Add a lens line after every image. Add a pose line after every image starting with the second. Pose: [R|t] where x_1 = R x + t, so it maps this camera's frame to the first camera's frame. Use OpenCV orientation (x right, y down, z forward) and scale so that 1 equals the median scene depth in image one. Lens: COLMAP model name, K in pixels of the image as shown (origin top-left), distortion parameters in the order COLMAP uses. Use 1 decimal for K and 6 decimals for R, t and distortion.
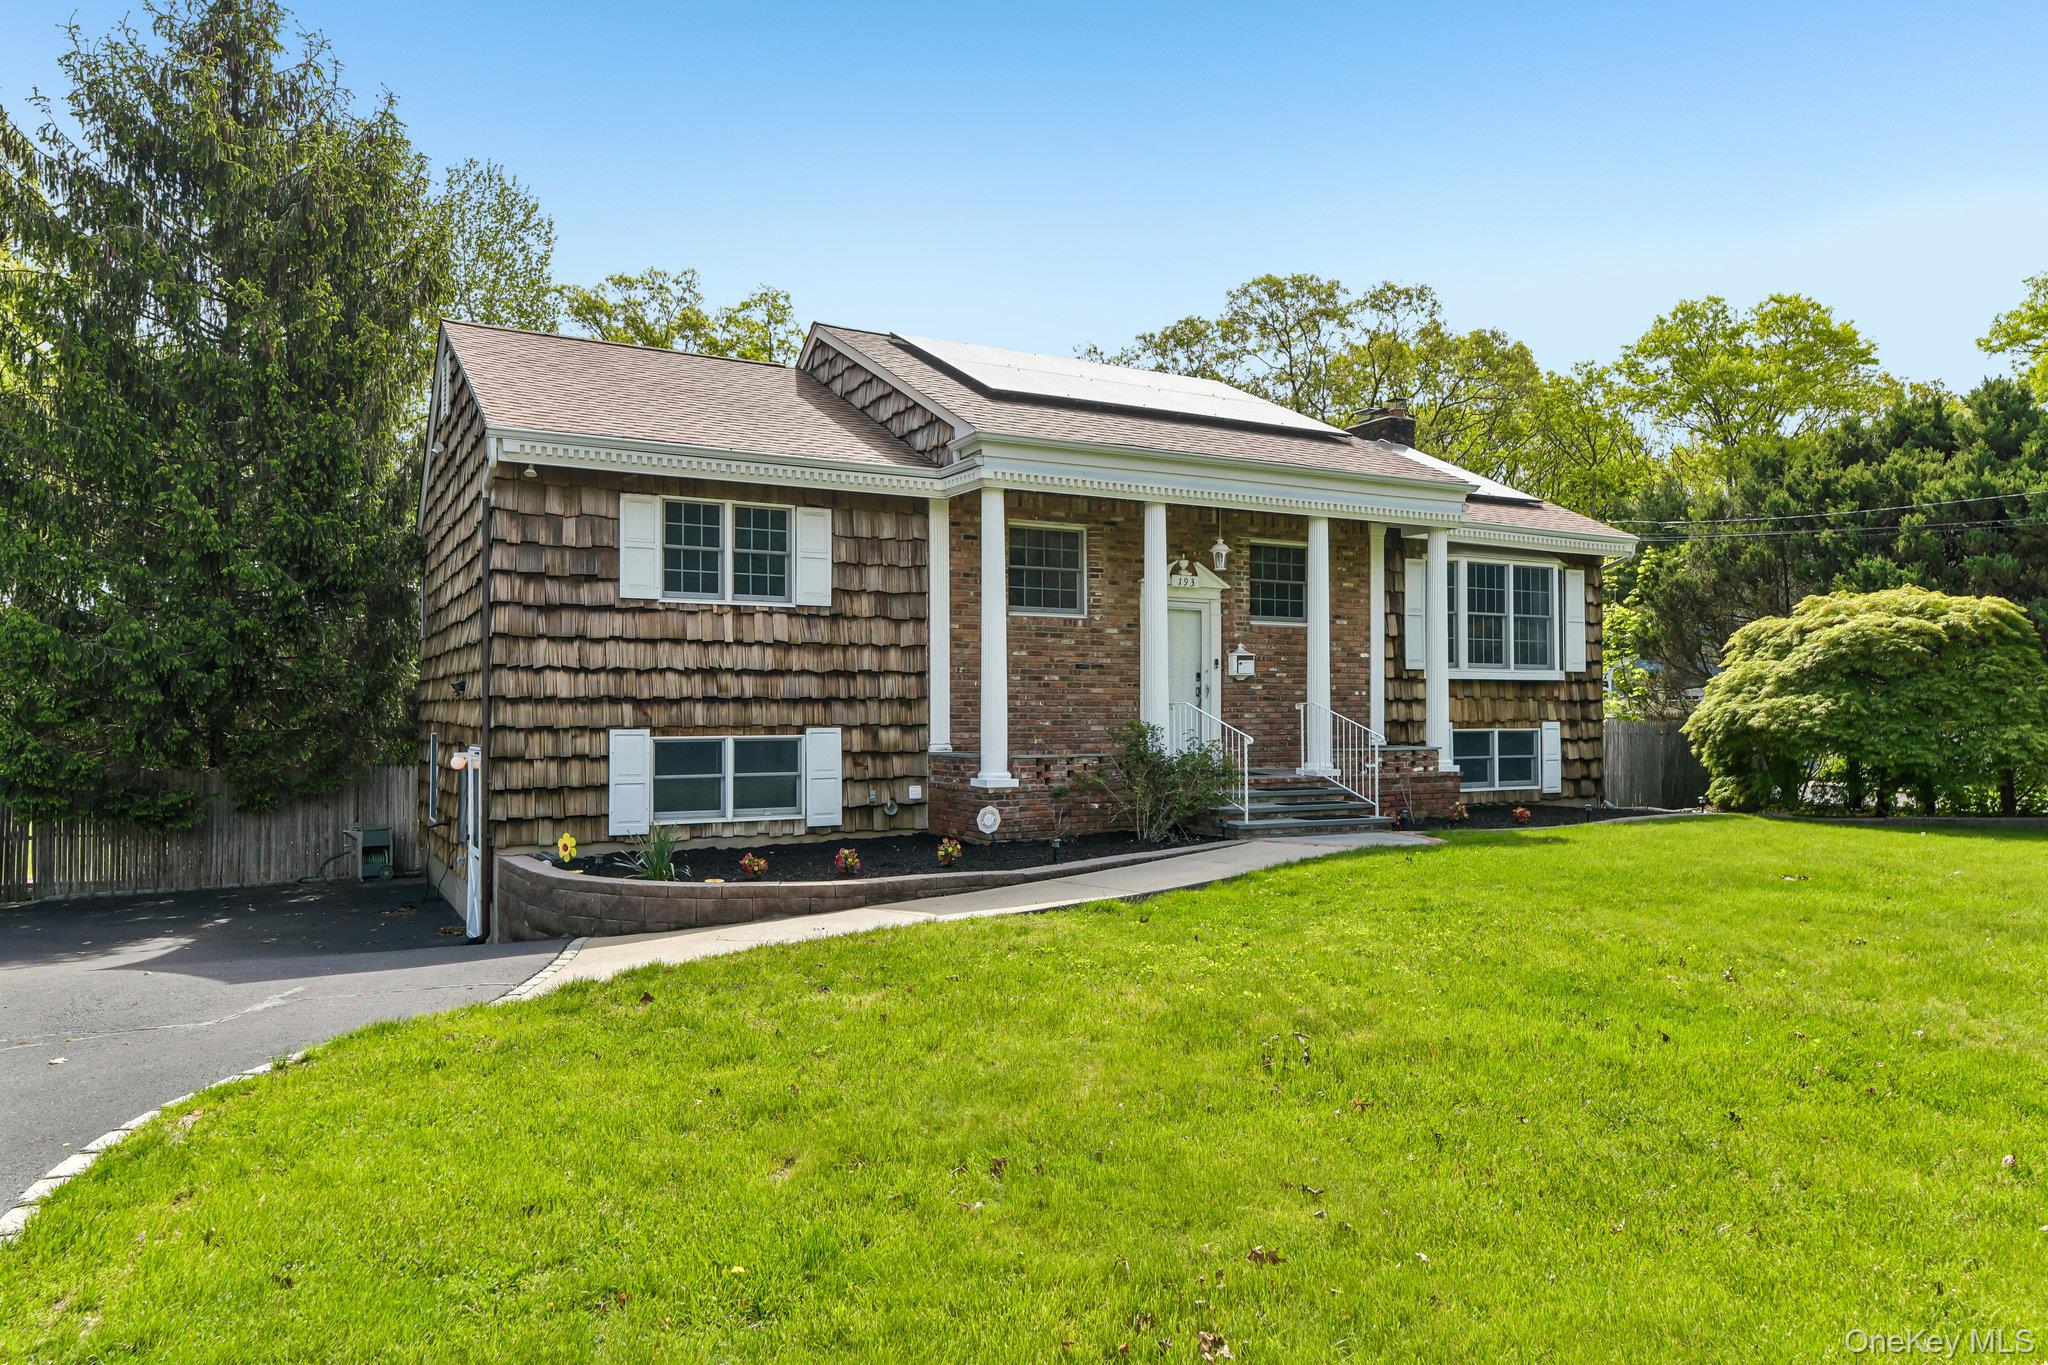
lens RADIAL K [[1307.6, 0, 1023.7], [0, 1307.6, 684.3], [0, 0, 1]] dist [0.005443, 0.003355]
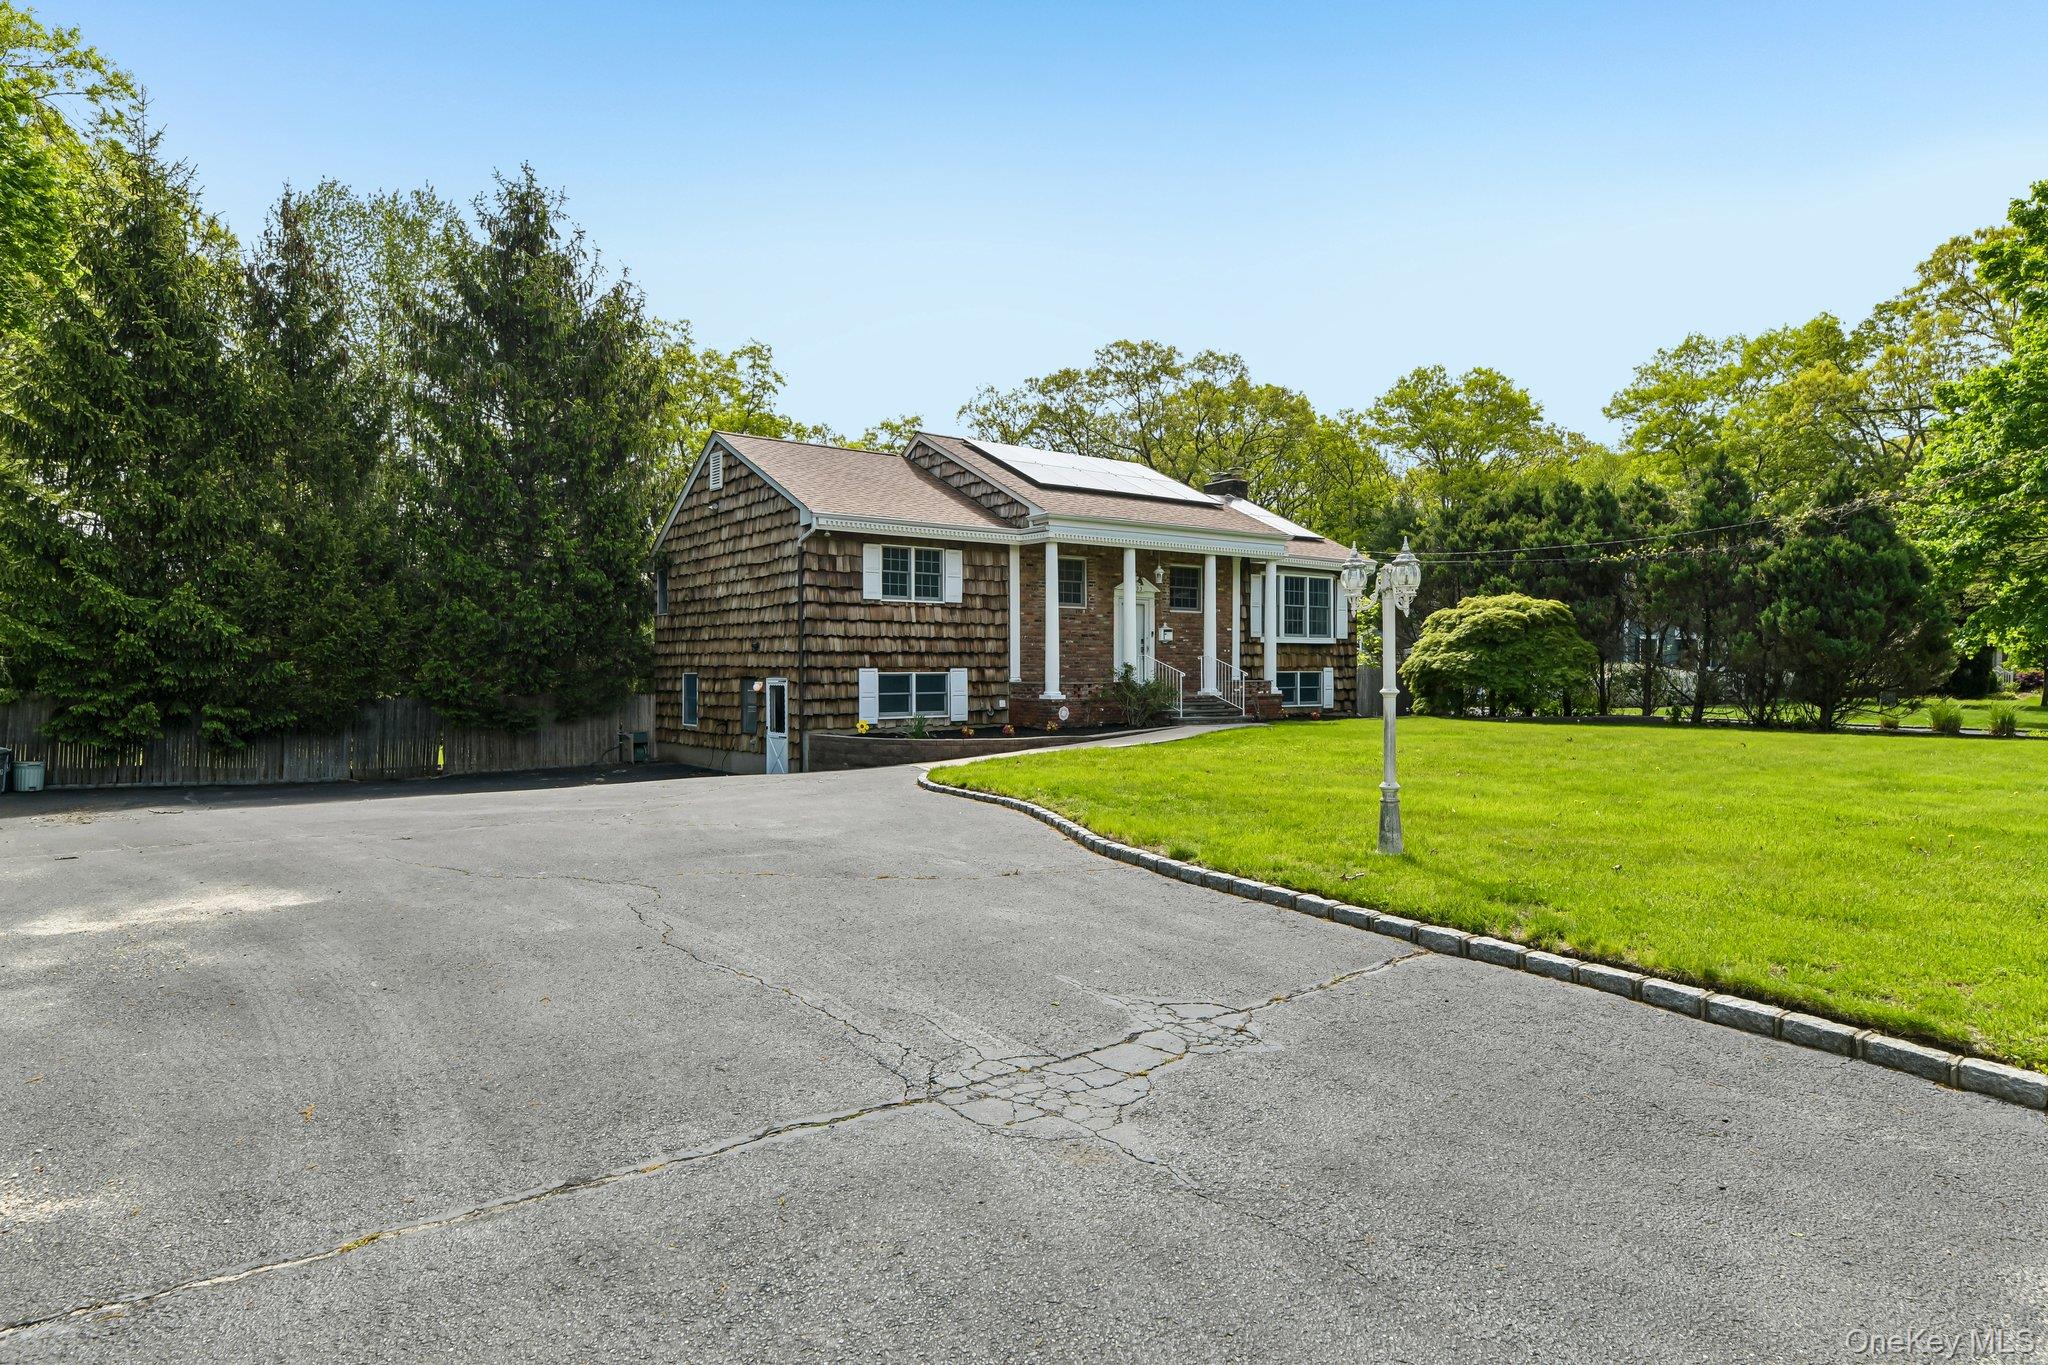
lens RADIAL K [[1158.3, 0, 1026.4], [0, 1158.3, 674.7], [0, 0, 1]] dist [0.003612, -0.000690]
pose [[0.990453, -0.000784, 0.137850, -0.242040], [-0.002929, 0.999638, 0.026726, -0.001706], [-0.137821, -0.026875, 0.990092, -0.548842]]
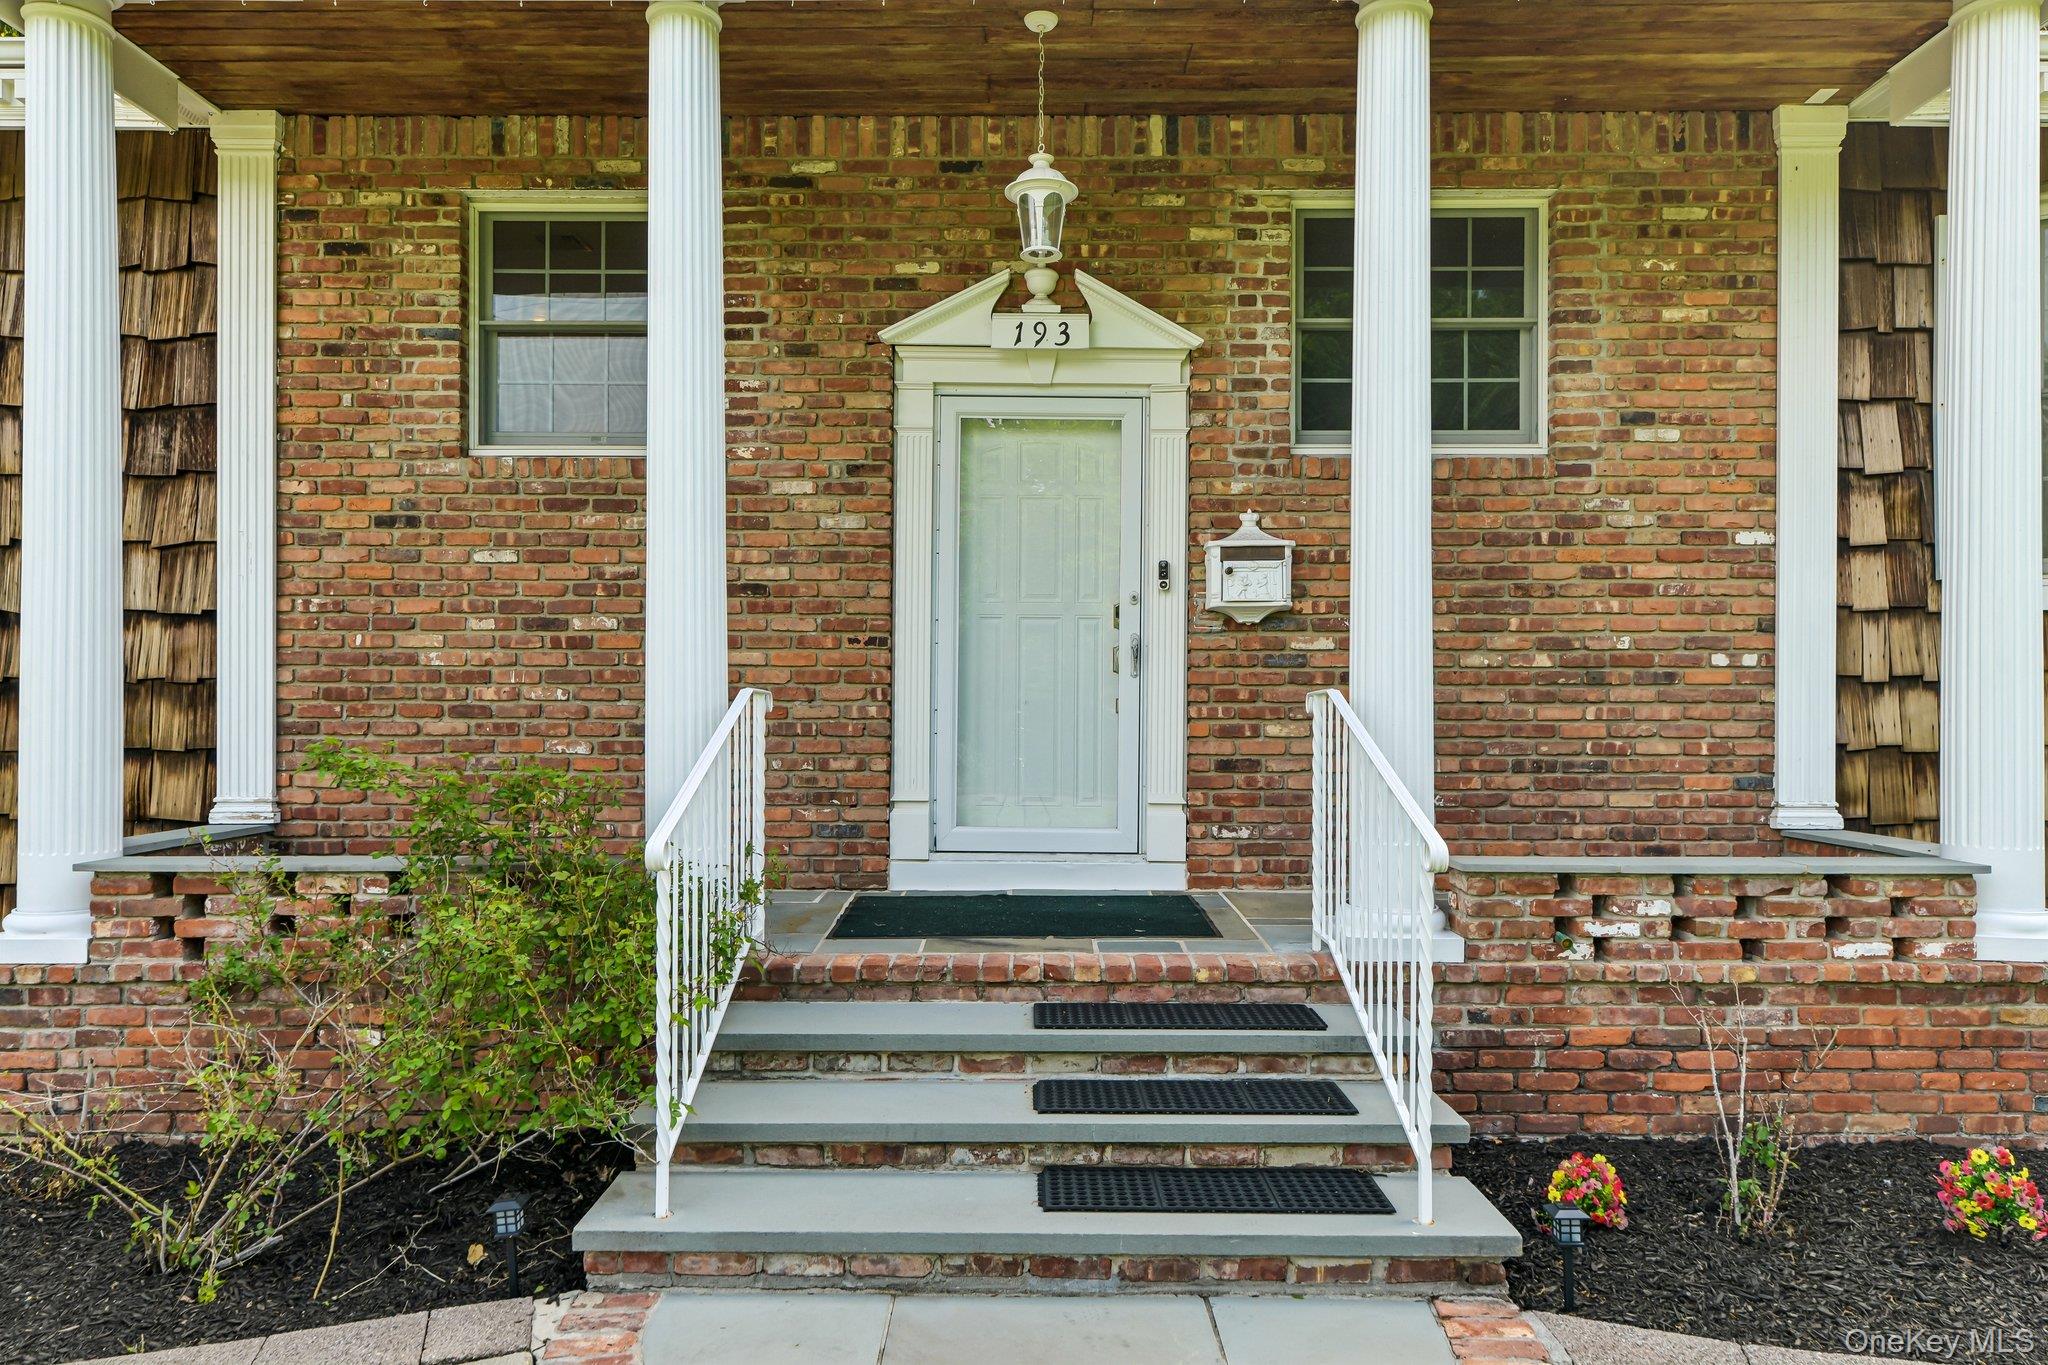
lens RADIAL K [[1307.6, 0, 1020.3], [0, 1307.6, 696.3], [0, 0, 1]] dist [0.005443, 0.003355]
pose [[0.874588, -0.000749, -0.484866, 0.276280], [0.008291, 0.999876, 0.013410, 0.010608], [0.484796, -0.015748, 0.874486, 0.683671]]
